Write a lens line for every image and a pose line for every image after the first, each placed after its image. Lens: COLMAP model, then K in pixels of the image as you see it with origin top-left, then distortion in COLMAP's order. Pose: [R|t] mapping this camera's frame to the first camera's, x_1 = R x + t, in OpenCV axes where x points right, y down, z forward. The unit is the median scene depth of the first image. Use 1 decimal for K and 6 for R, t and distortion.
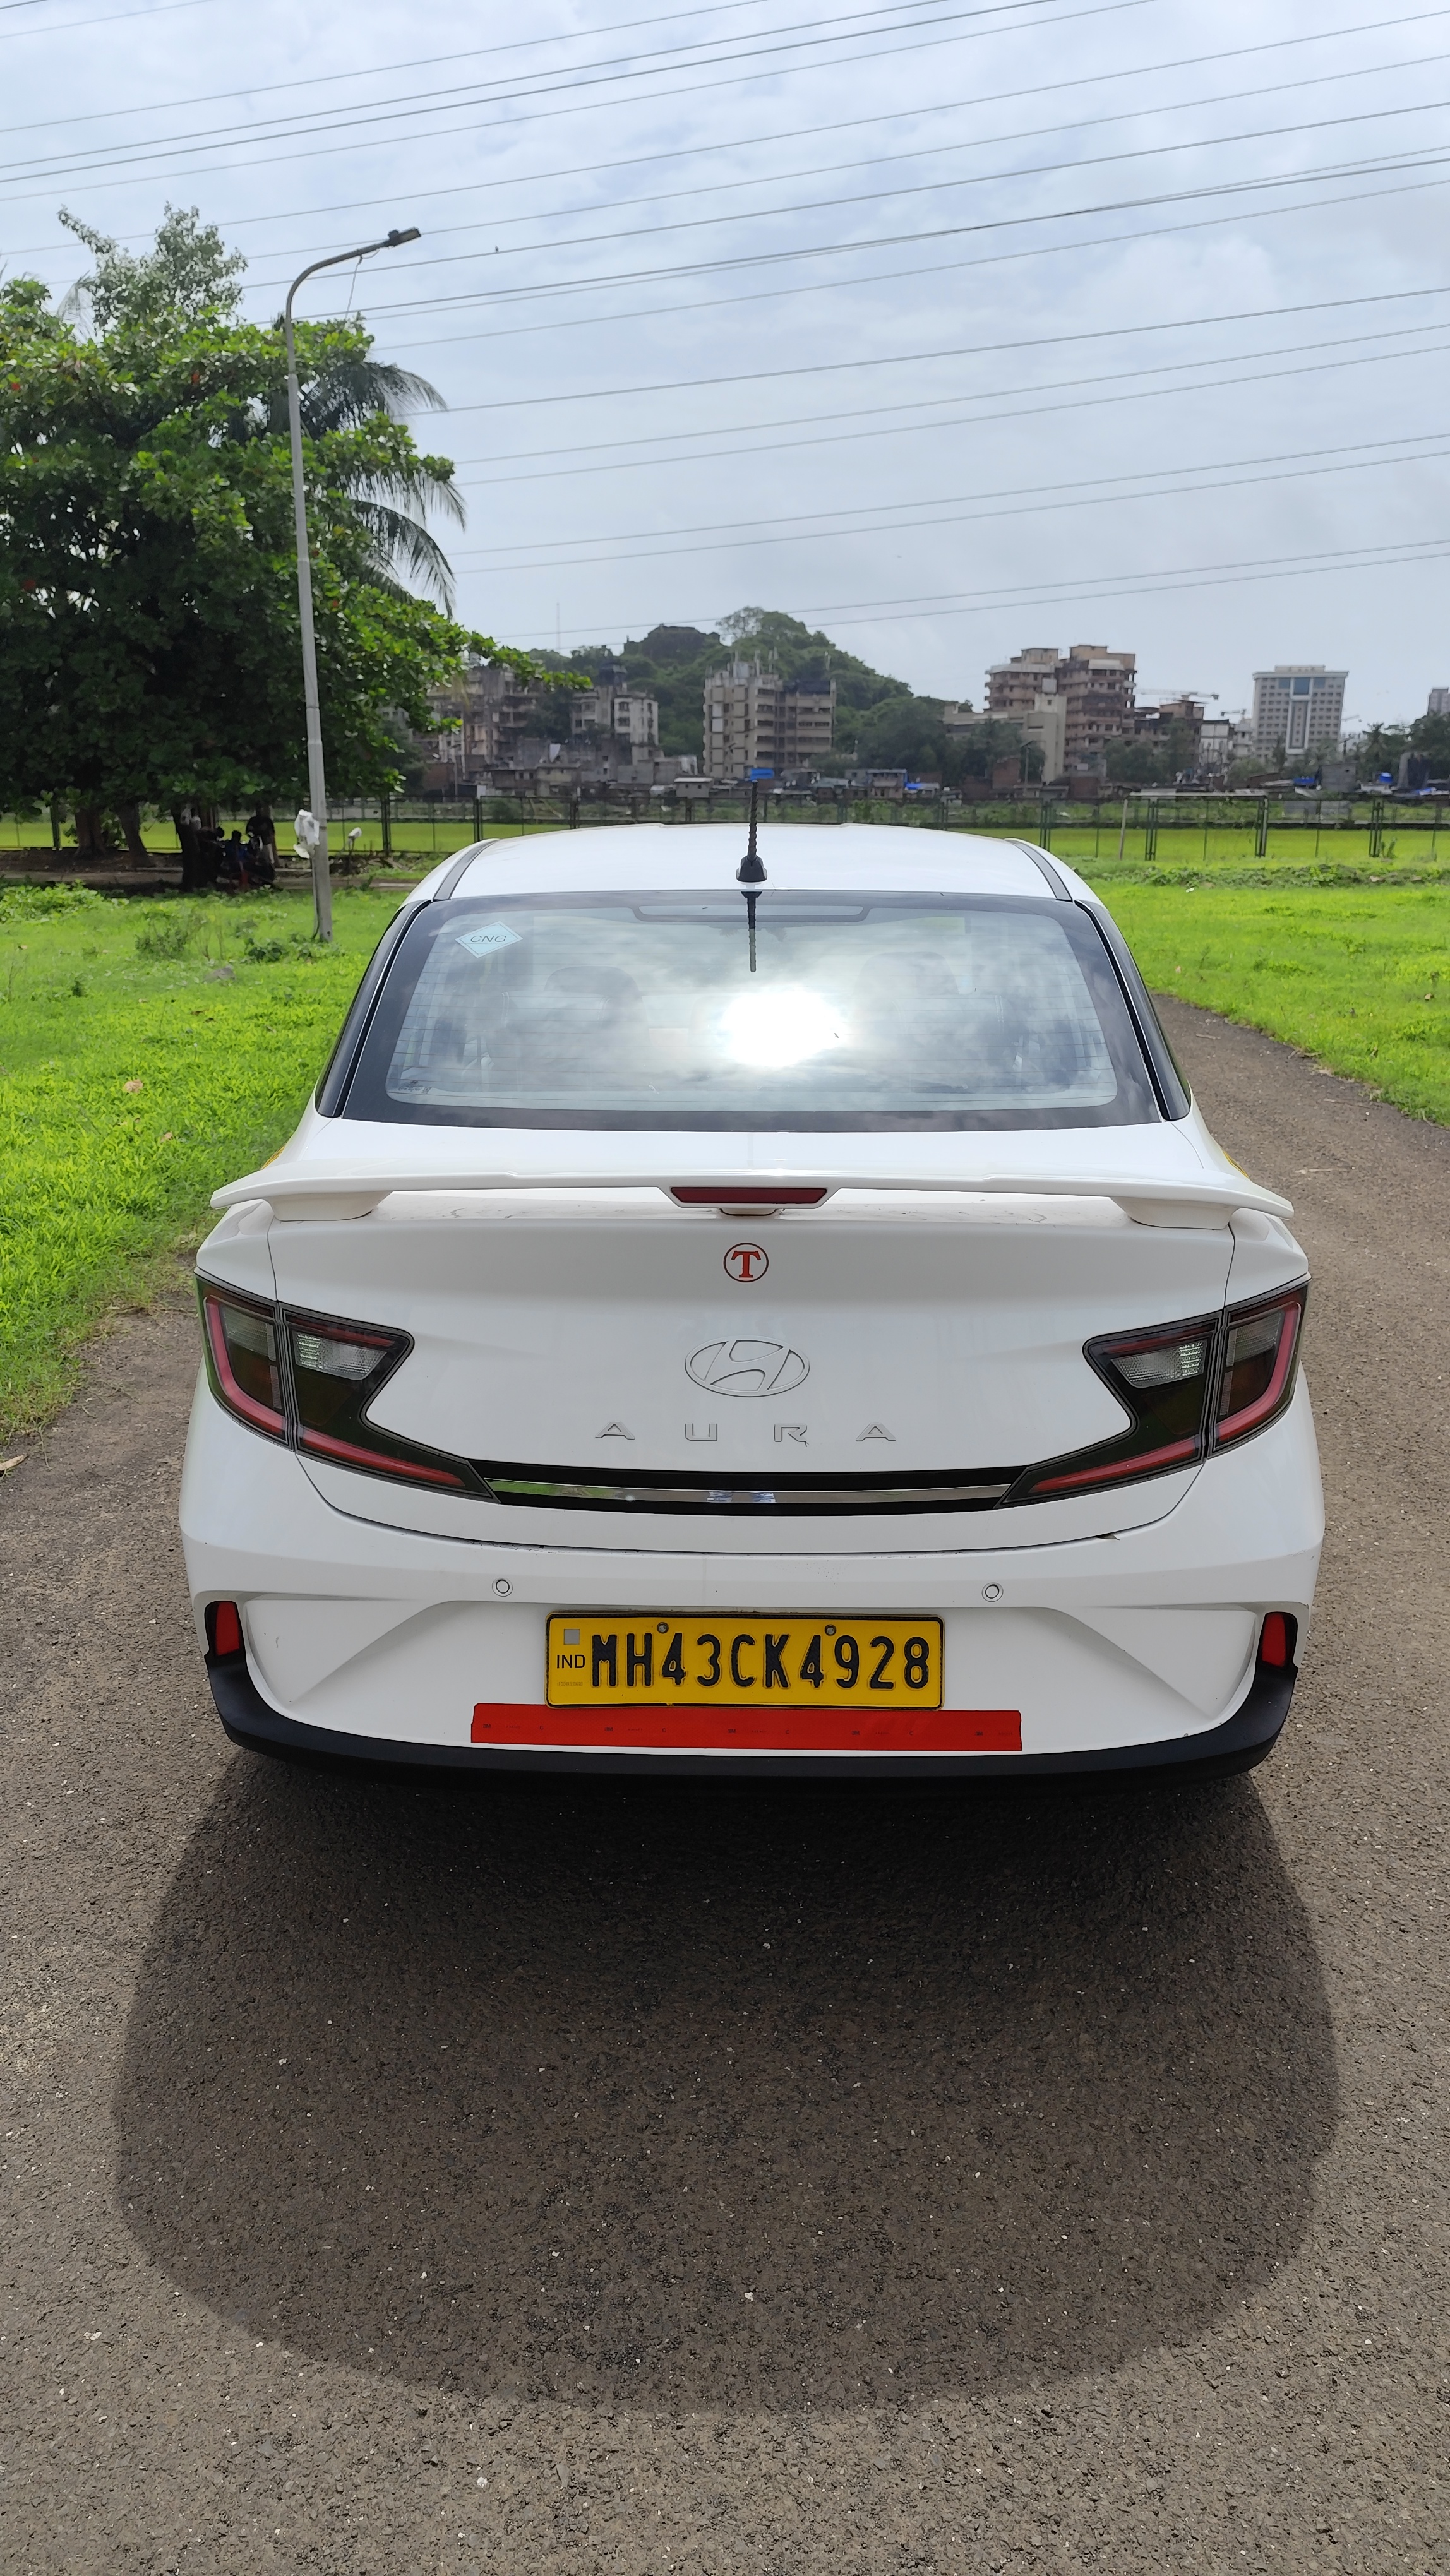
lens RADIAL K [[1762.0, 0, 701.7], [0, 1762.0, 1279.0], [0, 0, 1]] dist [0.033861, -0.039411]
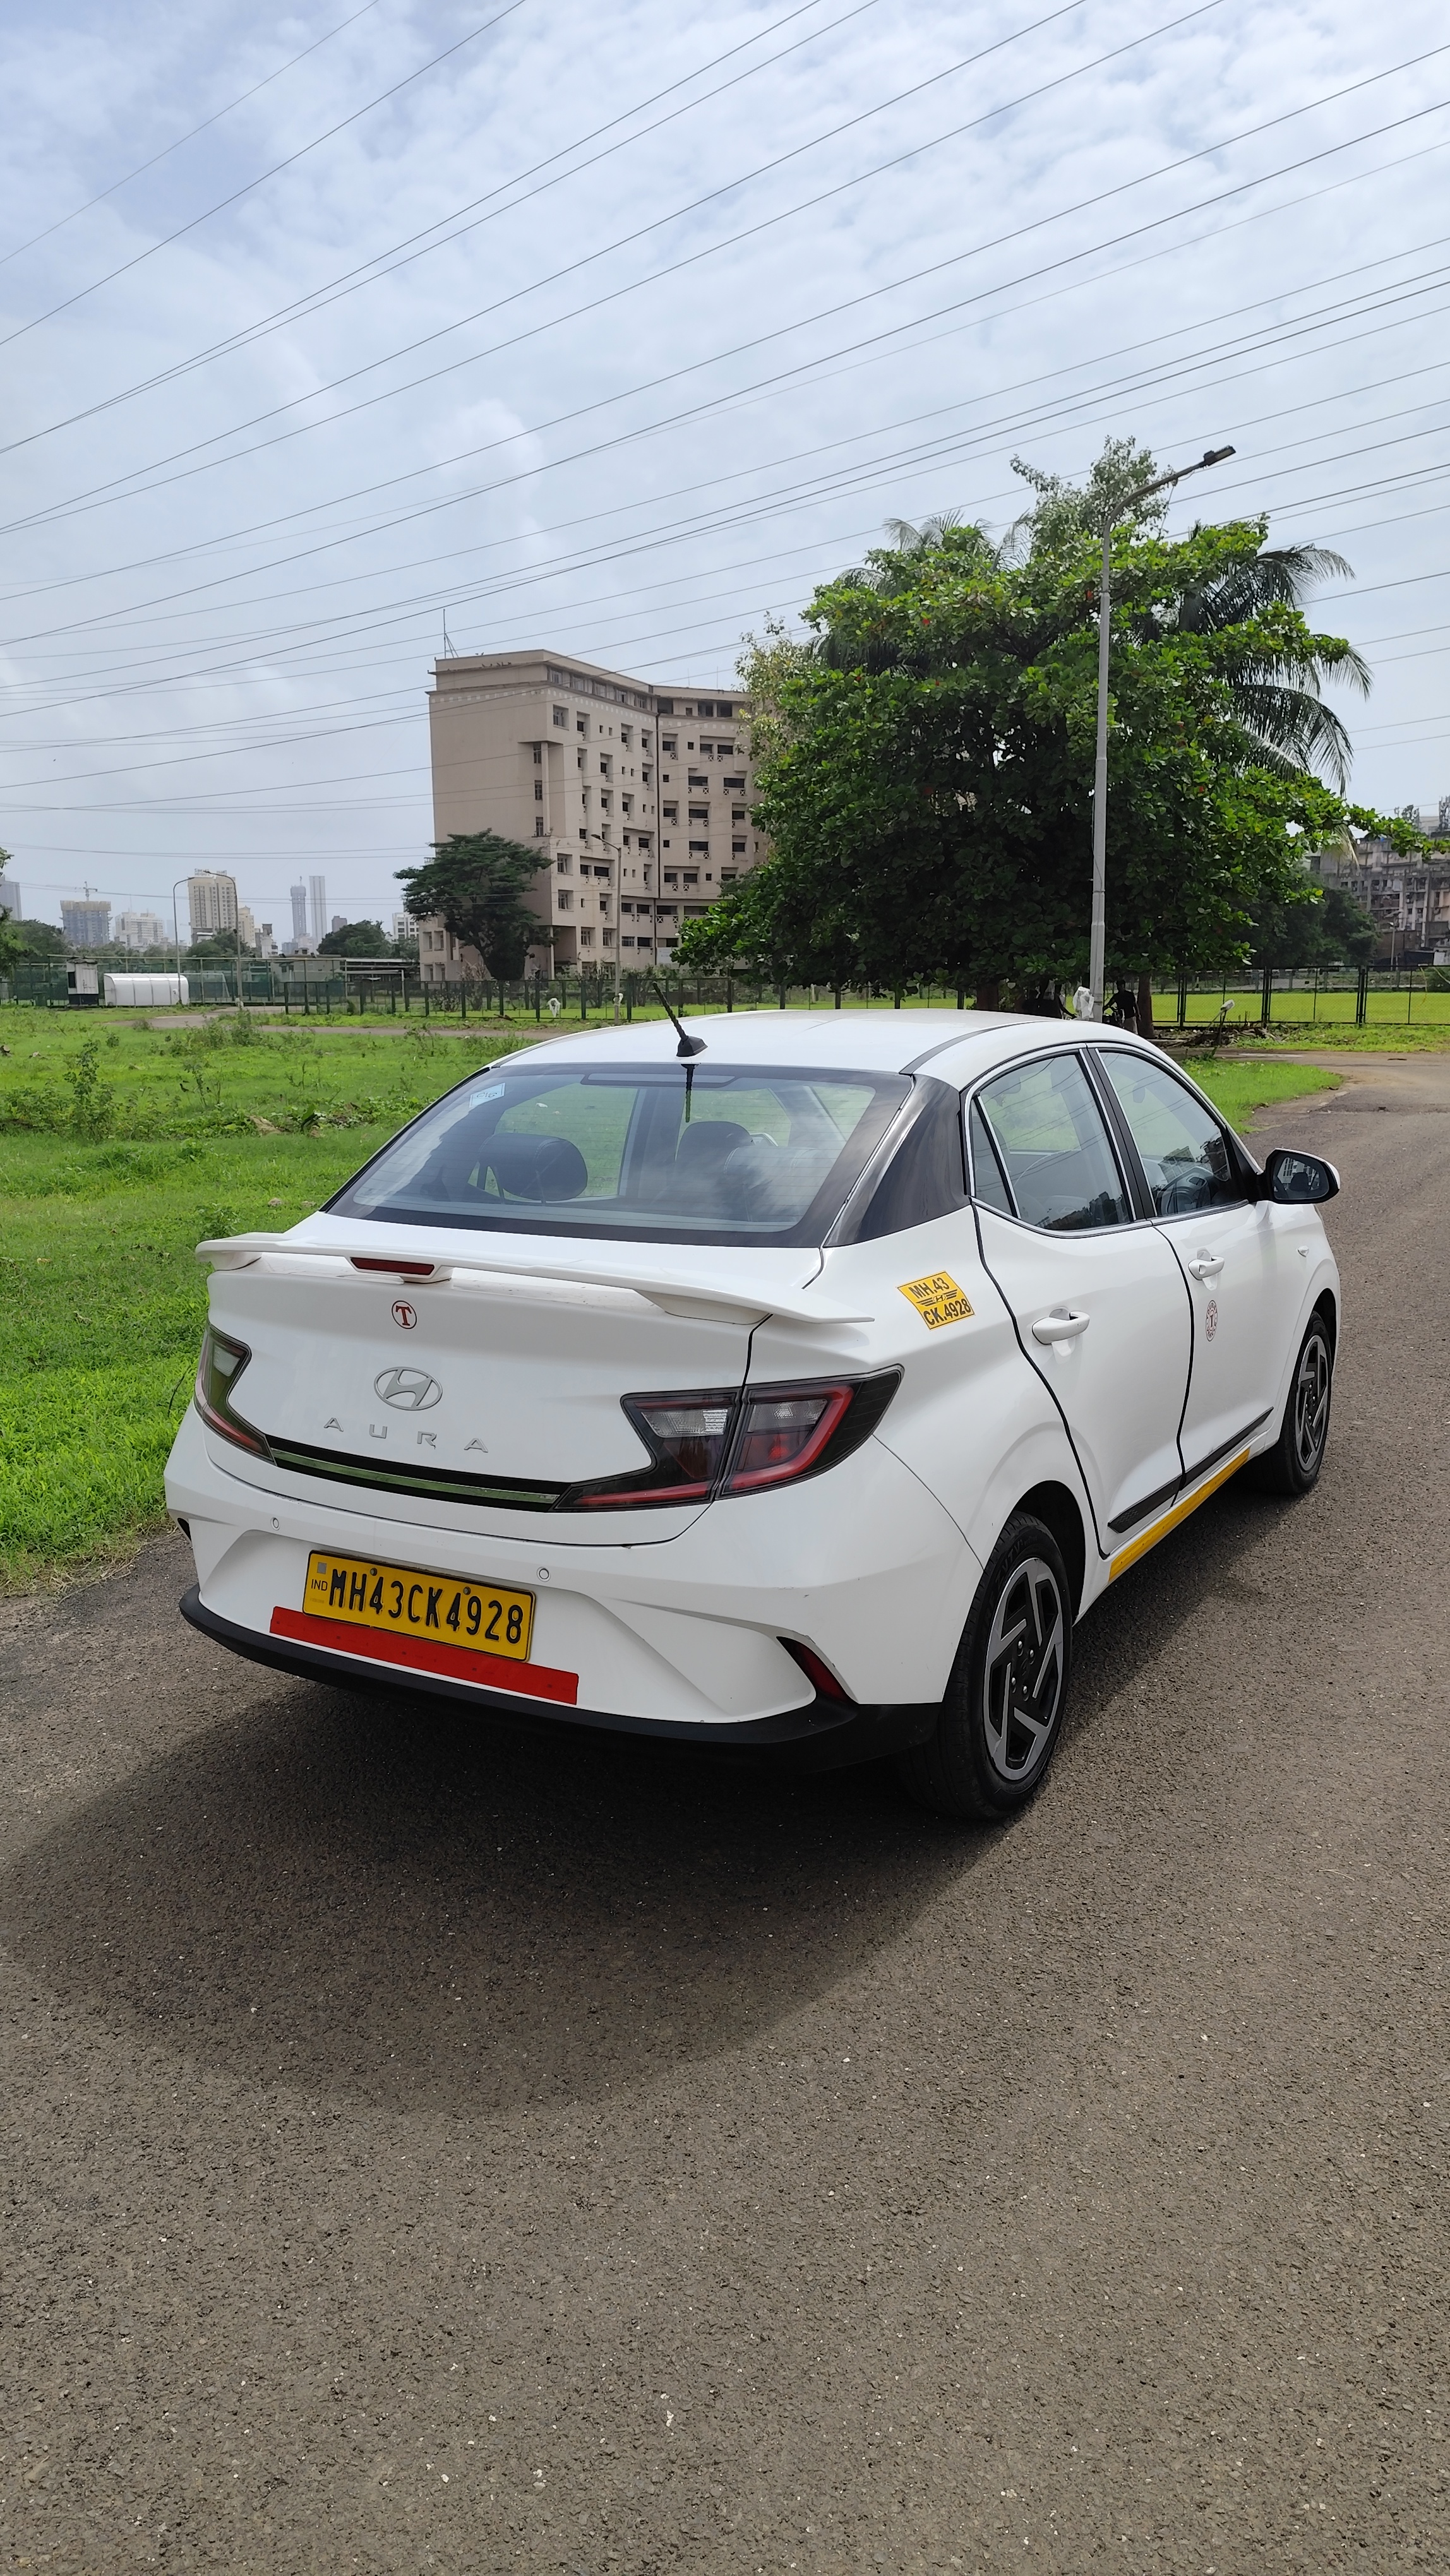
lens RADIAL K [[1762.0, 0, 701.7], [0, 1762.0, 1279.0], [0, 0, 1]] dist [0.033861, -0.039411]
pose [[0.871747, 0.068223, -0.485182, 0.882377], [-0.112993, 0.991559, -0.063593, 0.024422], [0.476748, 0.110259, 0.872097, -0.141127]]
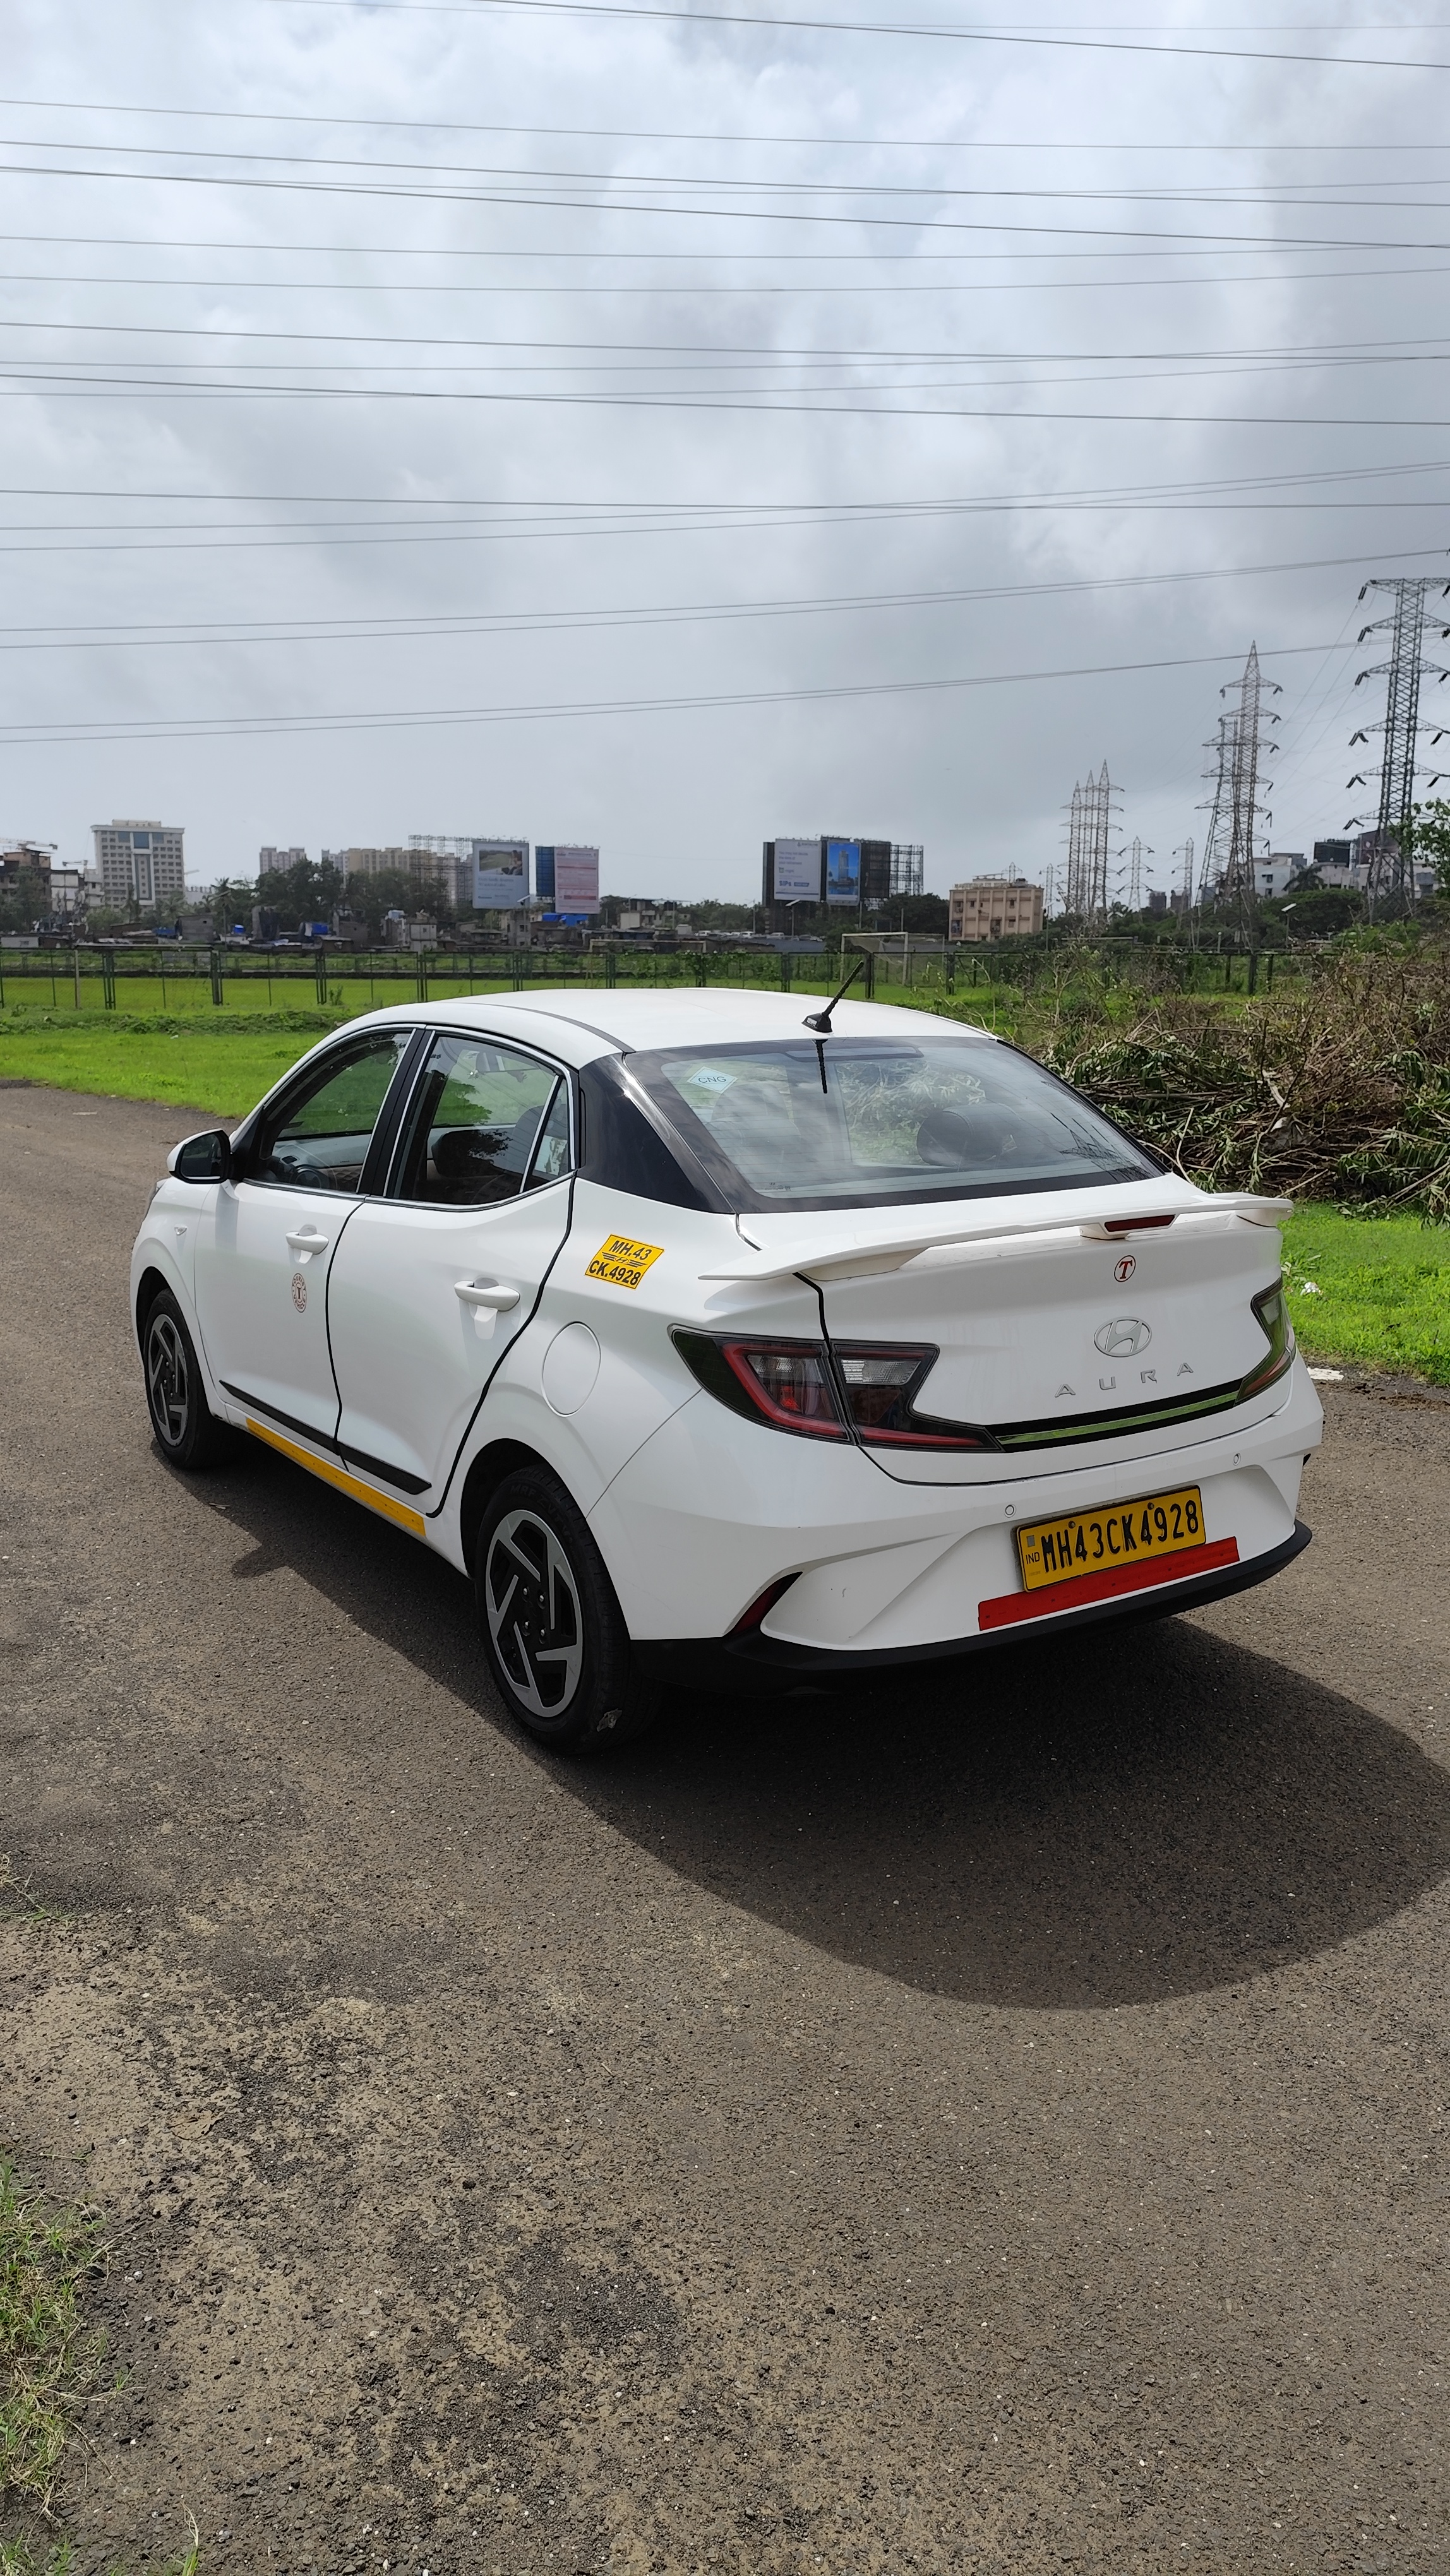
lens RADIAL K [[1762.0, 0, 701.7], [0, 1762.0, 1279.0], [0, 0, 1]] dist [0.033861, -0.039411]
pose [[0.820592, -0.101254, 0.562473, -1.095618], [0.145754, 0.988714, -0.034657, -0.001143], [-0.552616, 0.110422, 0.826089, -0.081669]]
